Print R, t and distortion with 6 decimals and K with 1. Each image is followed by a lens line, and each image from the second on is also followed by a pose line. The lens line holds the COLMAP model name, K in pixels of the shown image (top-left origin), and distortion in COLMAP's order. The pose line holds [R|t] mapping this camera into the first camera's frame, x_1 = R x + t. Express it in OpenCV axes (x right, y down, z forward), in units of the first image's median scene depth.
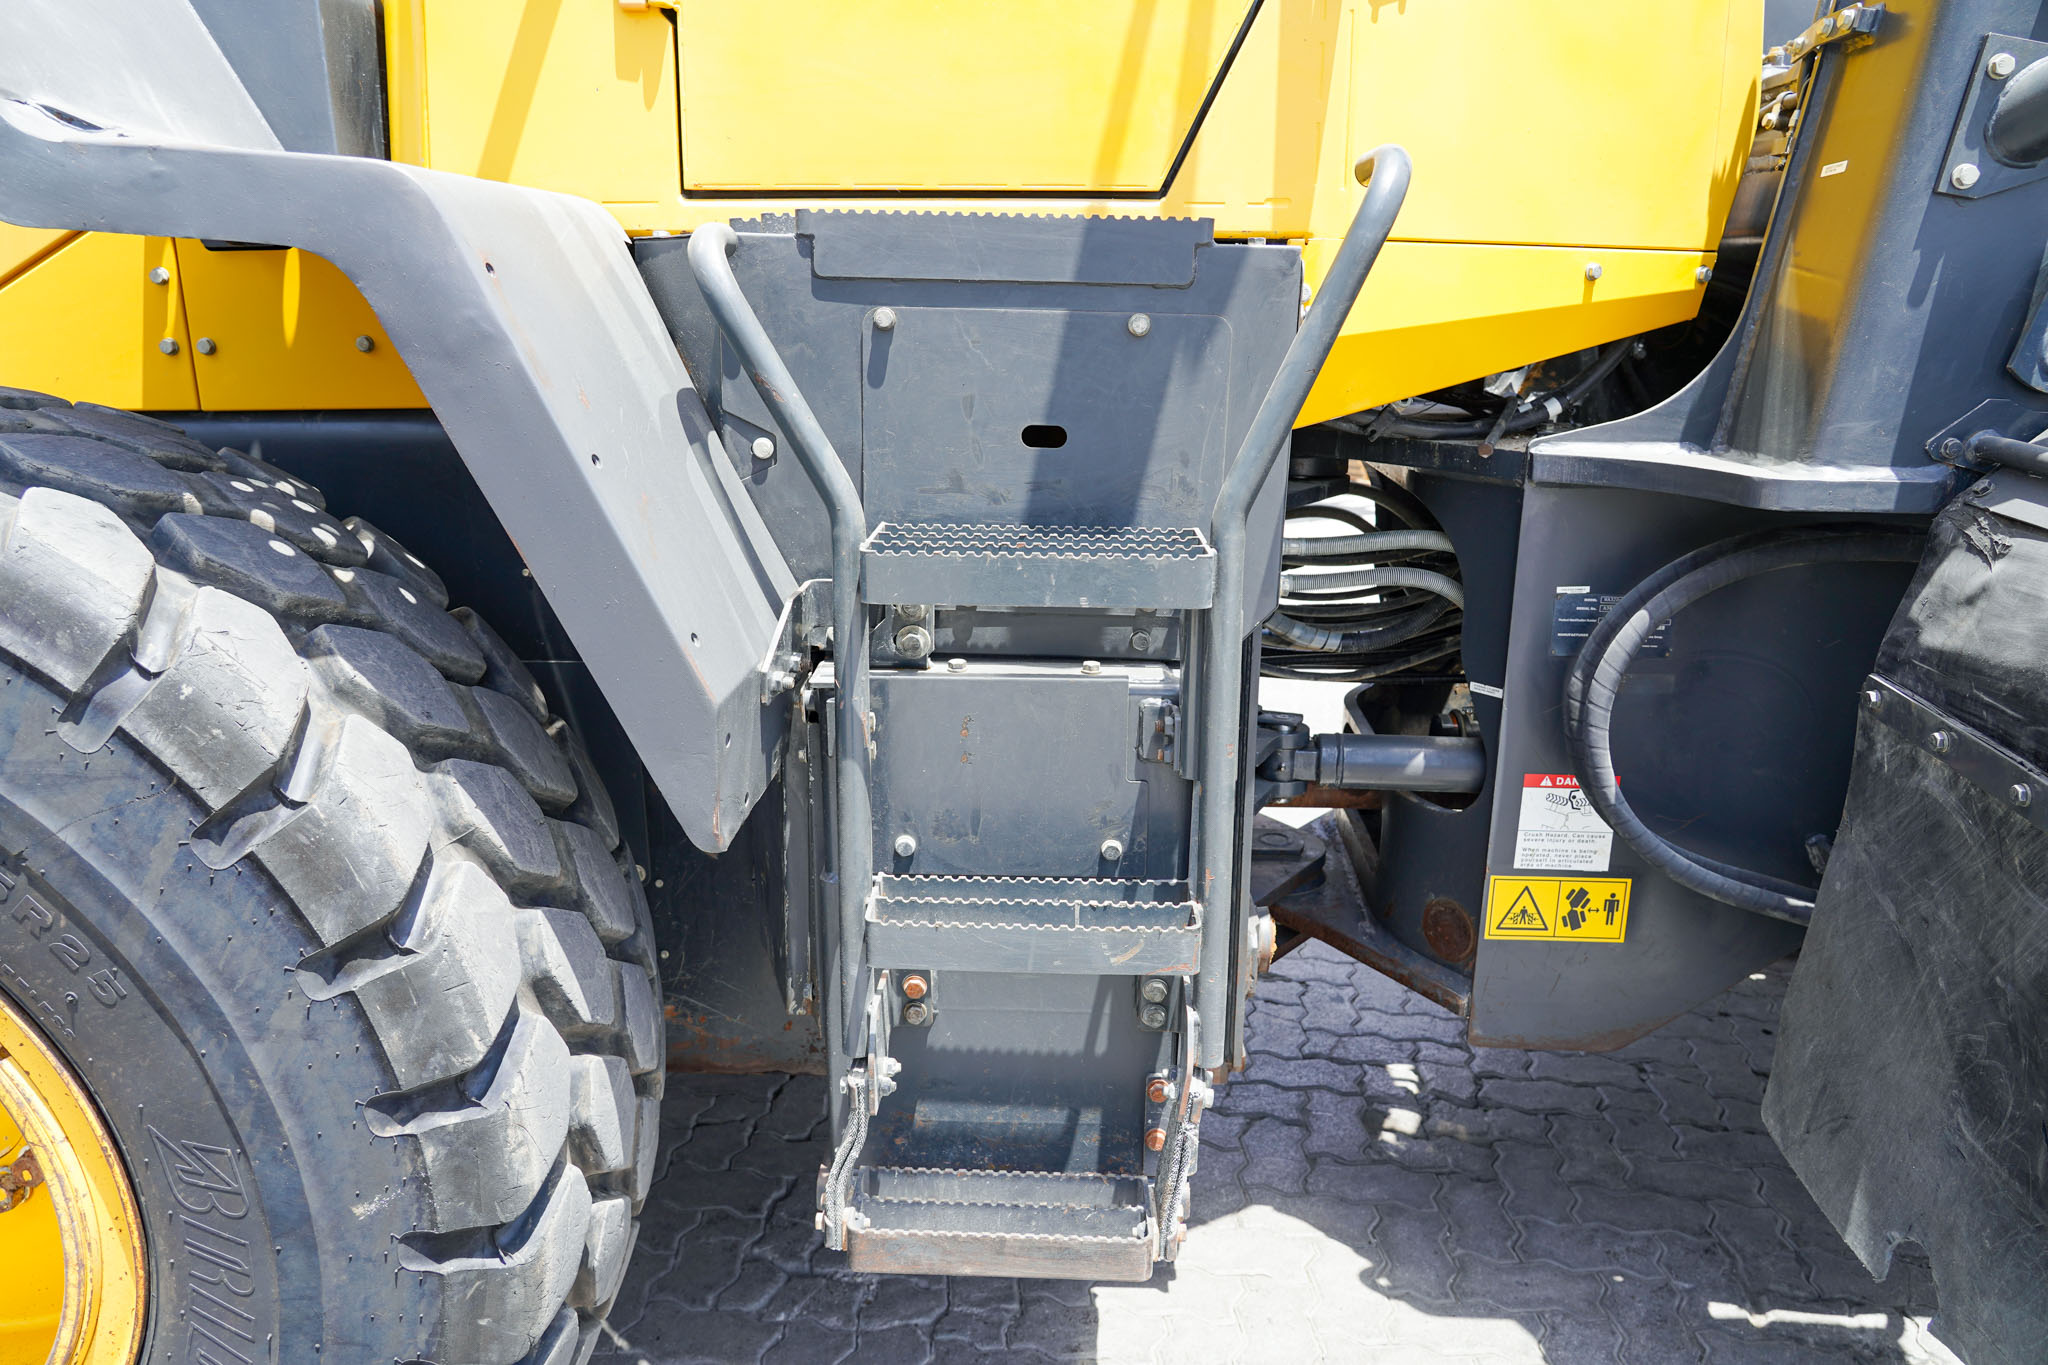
lens RADIAL K [[1388.5, 0, 1027.9], [0, 1388.5, 679.2], [0, 0, 1]] dist [-0.031550, 0.012902]
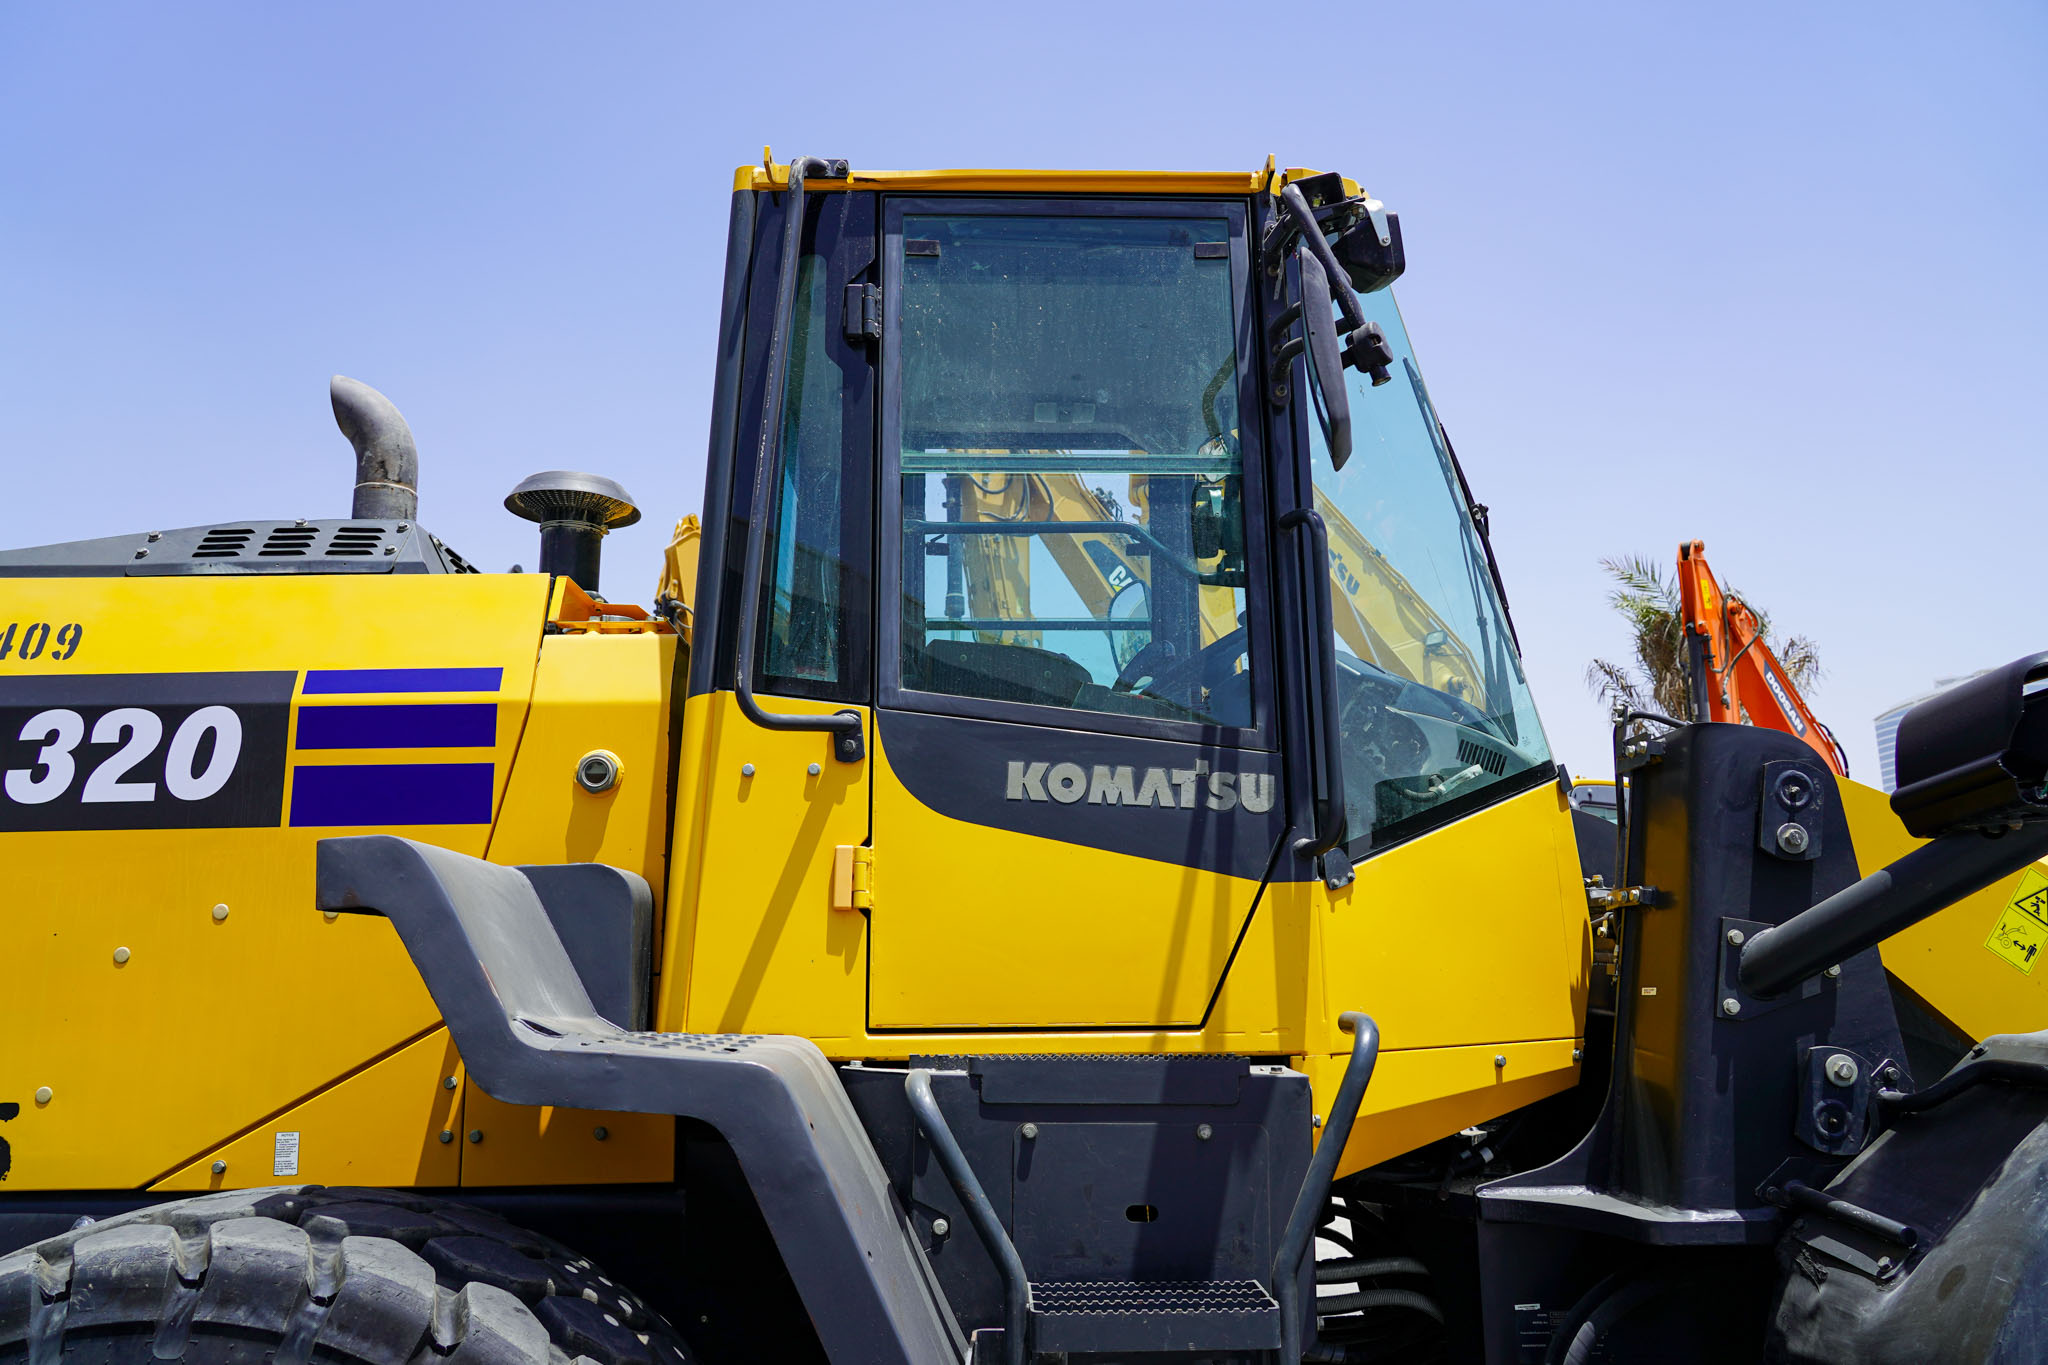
lens RADIAL K [[1390.0, 0, 1027.9], [0, 1390.0, 663.9], [0, 0, 1]] dist [-0.033185, 0.020878]
pose [[0.998057, -0.001059, 0.062305, -0.188340], [0.029466, 0.889026, -0.456907, -0.032391], [-0.054907, 0.457855, 0.887330, -0.488966]]
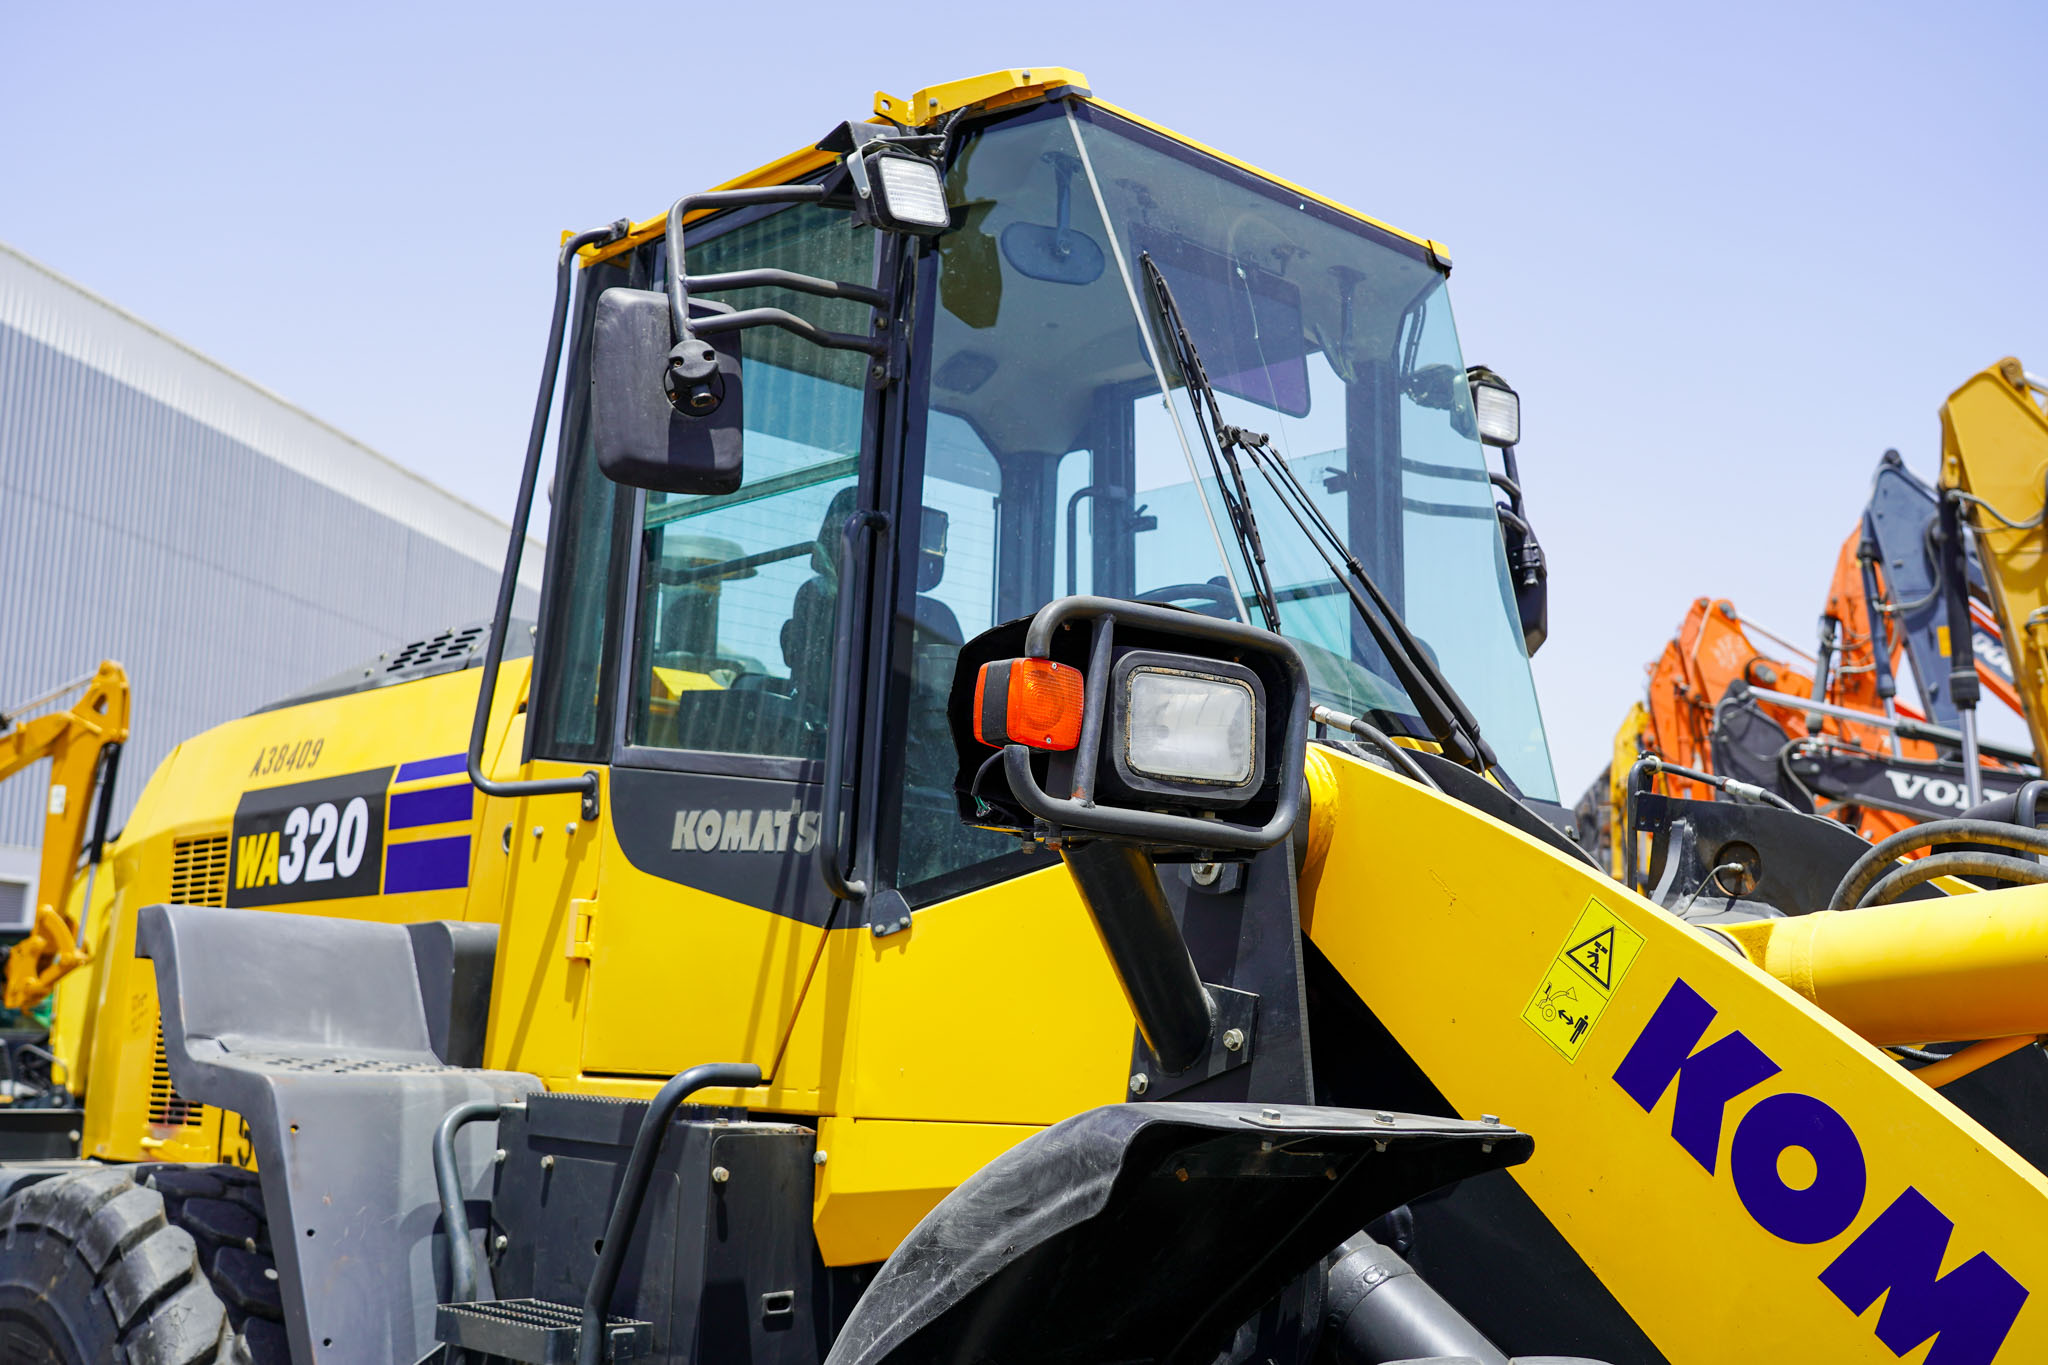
lens RADIAL K [[2248.4, 0, 1018.0], [0, 2248.4, 663.3], [0, 0, 1]] dist [0.031894, 0.000000]
pose [[0.704985, -0.104828, -0.701432, 2.033156], [-0.212280, 0.912486, -0.349725, 0.001942], [0.676707, 0.395451, 0.621036, -0.424293]]
